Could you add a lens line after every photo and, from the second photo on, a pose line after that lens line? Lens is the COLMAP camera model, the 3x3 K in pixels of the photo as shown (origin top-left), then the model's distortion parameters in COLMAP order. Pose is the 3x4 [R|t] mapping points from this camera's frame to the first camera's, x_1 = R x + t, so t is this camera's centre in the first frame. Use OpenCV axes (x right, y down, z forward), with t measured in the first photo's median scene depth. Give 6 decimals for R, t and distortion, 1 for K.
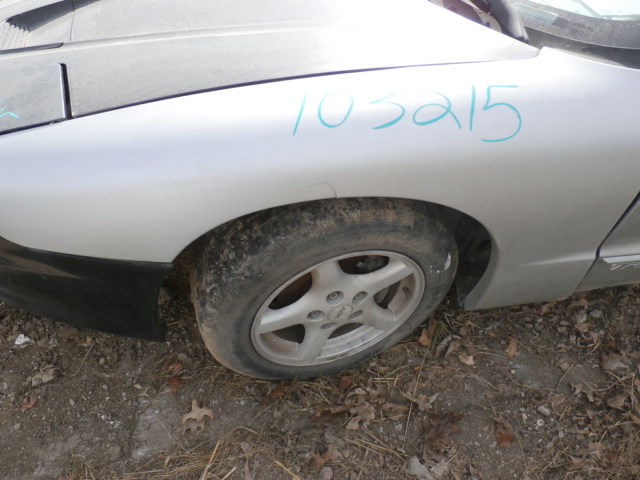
lens RADIAL K [[462.1, 0, 320.0], [0, 462.1, 240.0], [0, 0, 1]] dist [-0.020205, 0.004955]
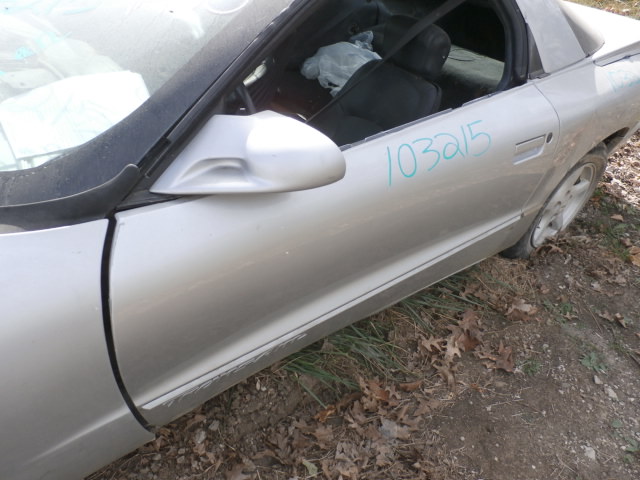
lens RADIAL K [[462.1, 0, 320.0], [0, 462.1, 240.0], [0, 0, 1]] dist [-0.020205, 0.004955]
pose [[0.880285, -0.268305, 0.391294, 0.556354], [0.301805, 0.953029, -0.025486, -0.115252], [-0.366077, 0.140530, 0.919913, 0.014630]]
